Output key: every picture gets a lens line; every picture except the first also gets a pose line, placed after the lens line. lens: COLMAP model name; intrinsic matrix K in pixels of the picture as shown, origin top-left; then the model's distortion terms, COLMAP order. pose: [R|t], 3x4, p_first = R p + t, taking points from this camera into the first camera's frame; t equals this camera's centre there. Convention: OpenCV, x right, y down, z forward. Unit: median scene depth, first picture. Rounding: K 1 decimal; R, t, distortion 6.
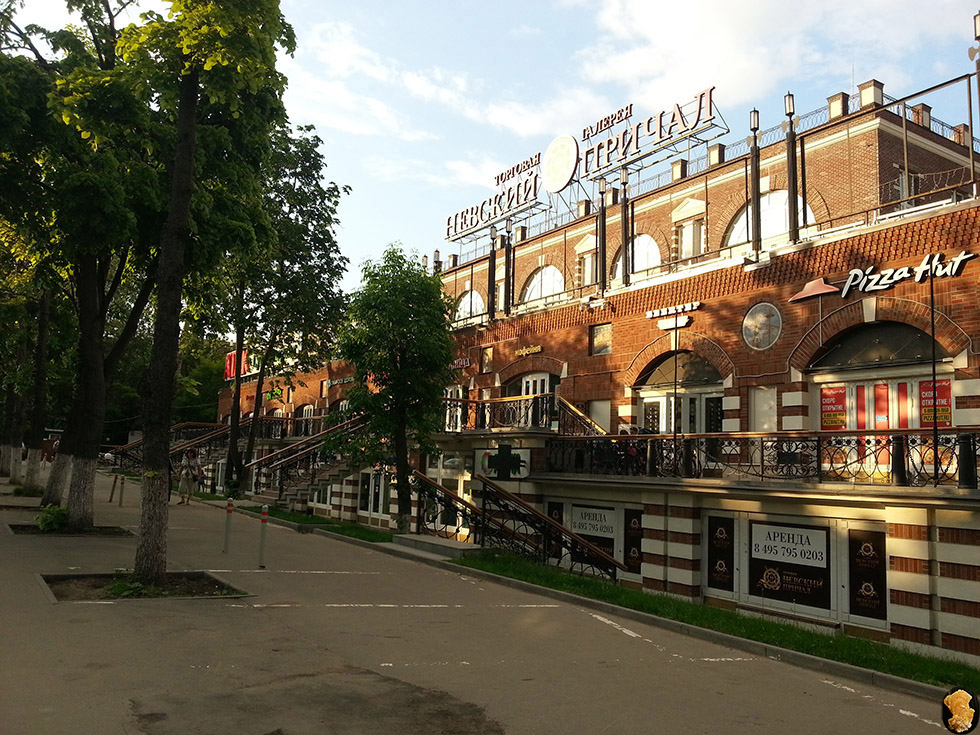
lens RADIAL K [[832.6, 0, 490.0], [0, 832.6, 367.5], [0, 0, 1]] dist [0.001713, -0.011014]
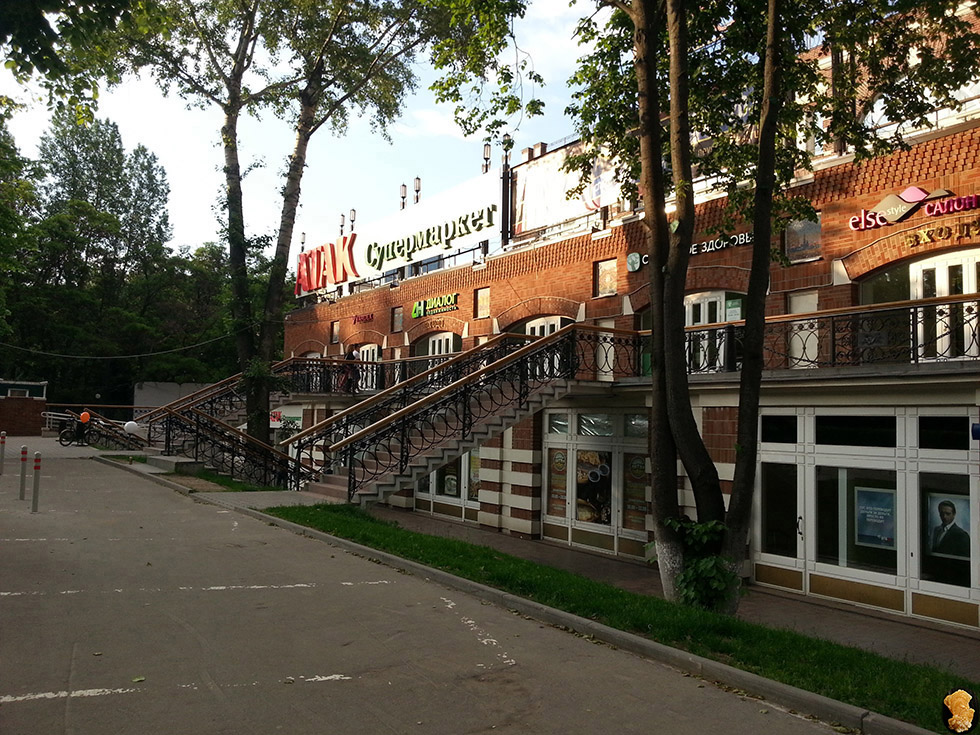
lens RADIAL K [[832.6, 0, 490.0], [0, 832.6, 367.5], [0, 0, 1]] dist [0.001713, -0.011014]
pose [[0.995422, -0.023548, 0.092629, -0.225599], [0.018557, 0.998348, 0.054379, 0.036273], [-0.093757, -0.052411, 0.994215, 0.410234]]
